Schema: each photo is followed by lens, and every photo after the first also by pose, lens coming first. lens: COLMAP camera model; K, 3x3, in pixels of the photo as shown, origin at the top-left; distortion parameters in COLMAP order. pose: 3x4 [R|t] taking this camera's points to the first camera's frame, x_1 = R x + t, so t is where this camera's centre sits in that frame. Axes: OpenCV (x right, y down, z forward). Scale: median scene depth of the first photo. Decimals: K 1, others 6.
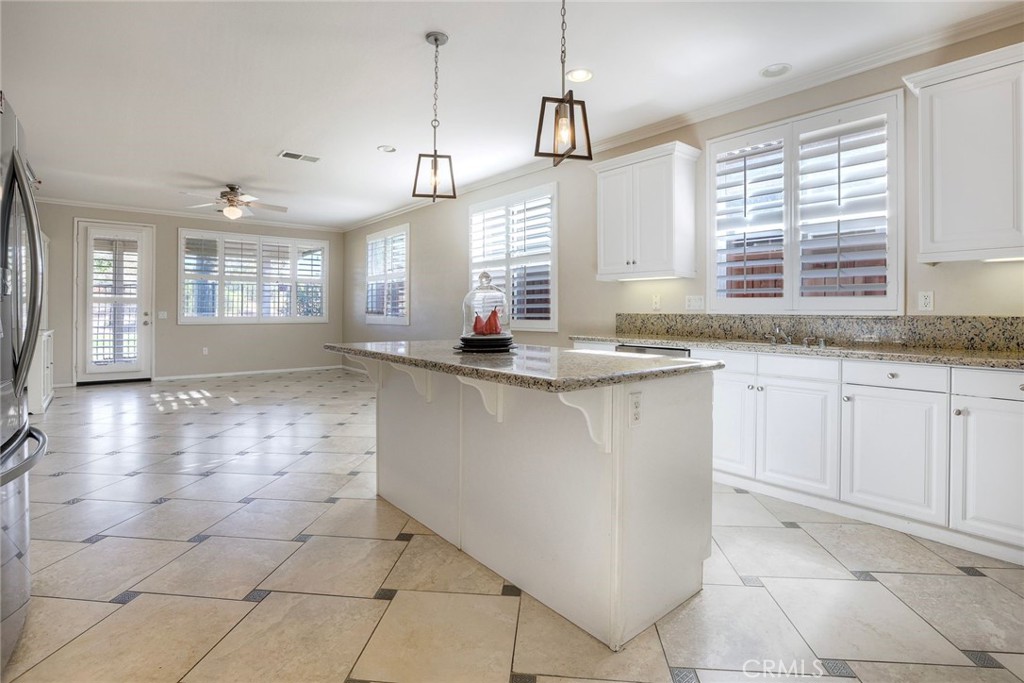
lens RADIAL K [[483.4, 0, 512.9], [0, 483.4, 309.6], [0, 0, 1]] dist [0.000070, 0.000150]
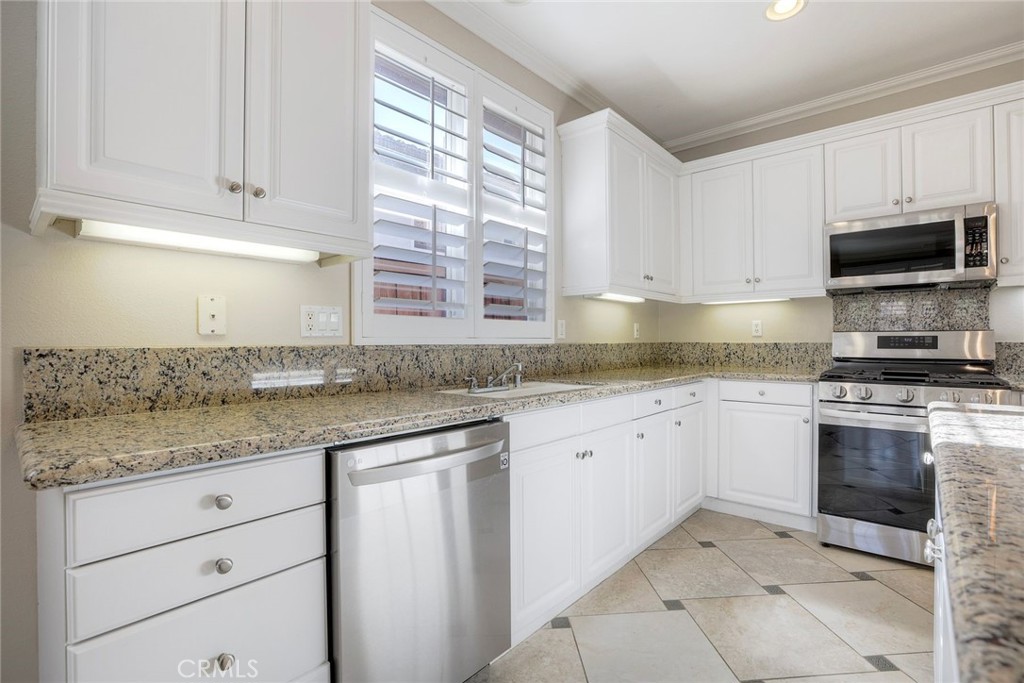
lens RADIAL K [[478.8, 0, 531.2], [0, 478.8, 340.3], [0, 0, 1]] dist [-0.002315, -0.000022]
pose [[-0.183308, 0.003072, 0.983051, -0.132316], [0.003180, 0.999992, -0.002532, 0.006926], [-0.983050, 0.002662, -0.183316, 1.125388]]
